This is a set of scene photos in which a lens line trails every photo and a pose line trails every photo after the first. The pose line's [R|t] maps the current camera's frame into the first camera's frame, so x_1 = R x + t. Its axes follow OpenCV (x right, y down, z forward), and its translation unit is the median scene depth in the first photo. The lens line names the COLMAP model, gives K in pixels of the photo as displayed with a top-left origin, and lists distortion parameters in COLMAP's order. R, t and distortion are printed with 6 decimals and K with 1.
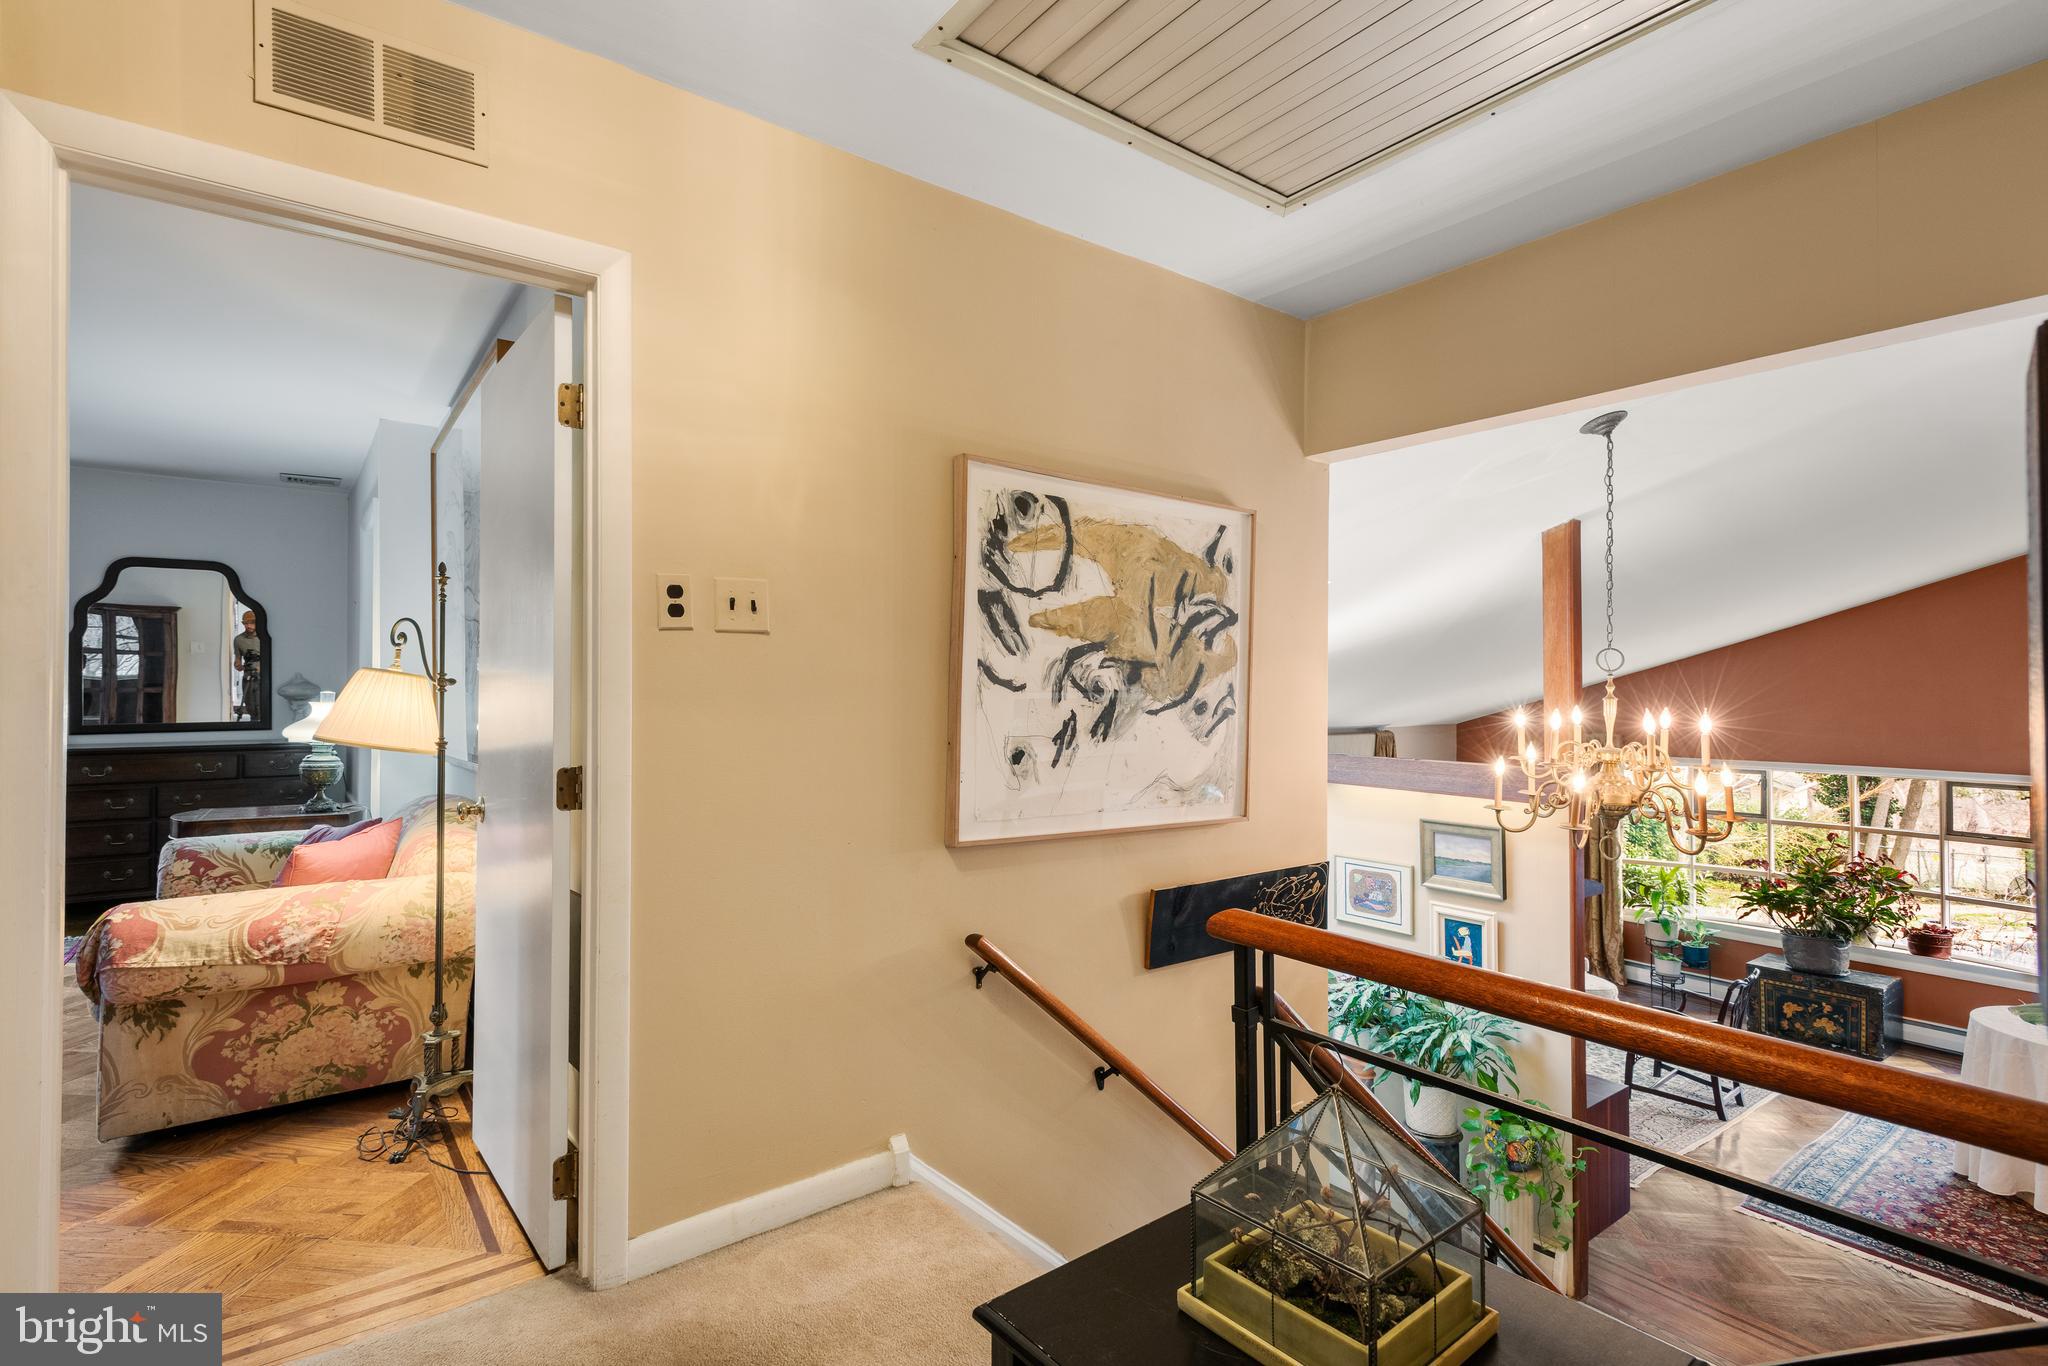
lens RADIAL K [[971.5, 0, 1010.3], [0, 971.5, 683.2], [0, 0, 1]] dist [0.020583, -0.004116]
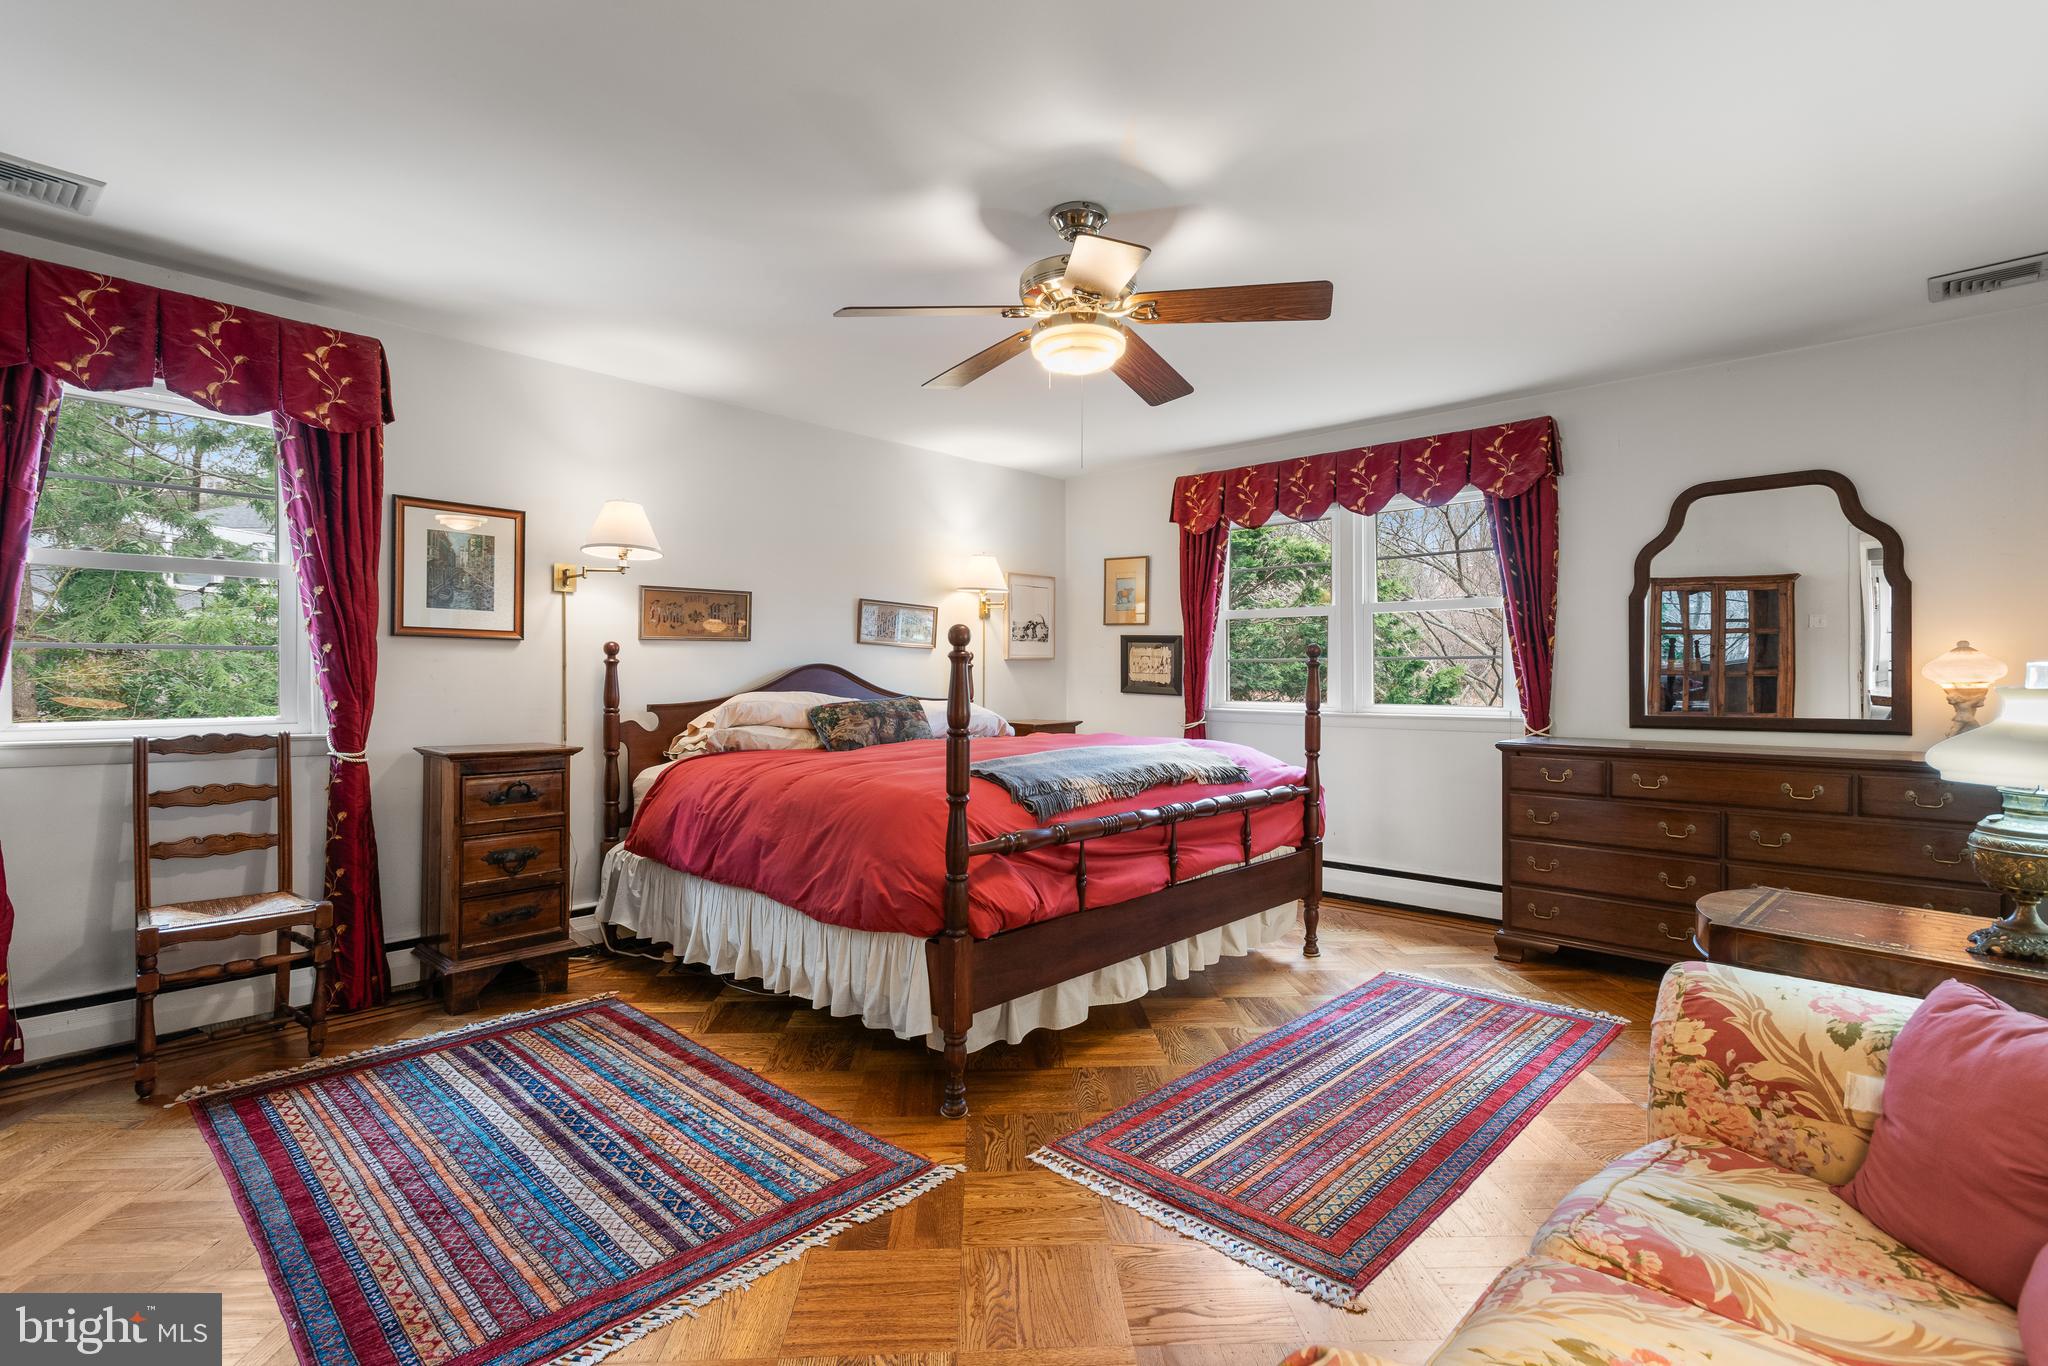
lens RADIAL K [[971.5, 0, 1033.6], [0, 971.5, 680.6], [0, 0, 1]] dist [0.020583, -0.004116]
pose [[0.189734, 0.005469, -0.981820, -0.288357], [0.001588, 0.999981, 0.005877, 0.010168], [0.981834, -0.002675, 0.189722, 0.392874]]
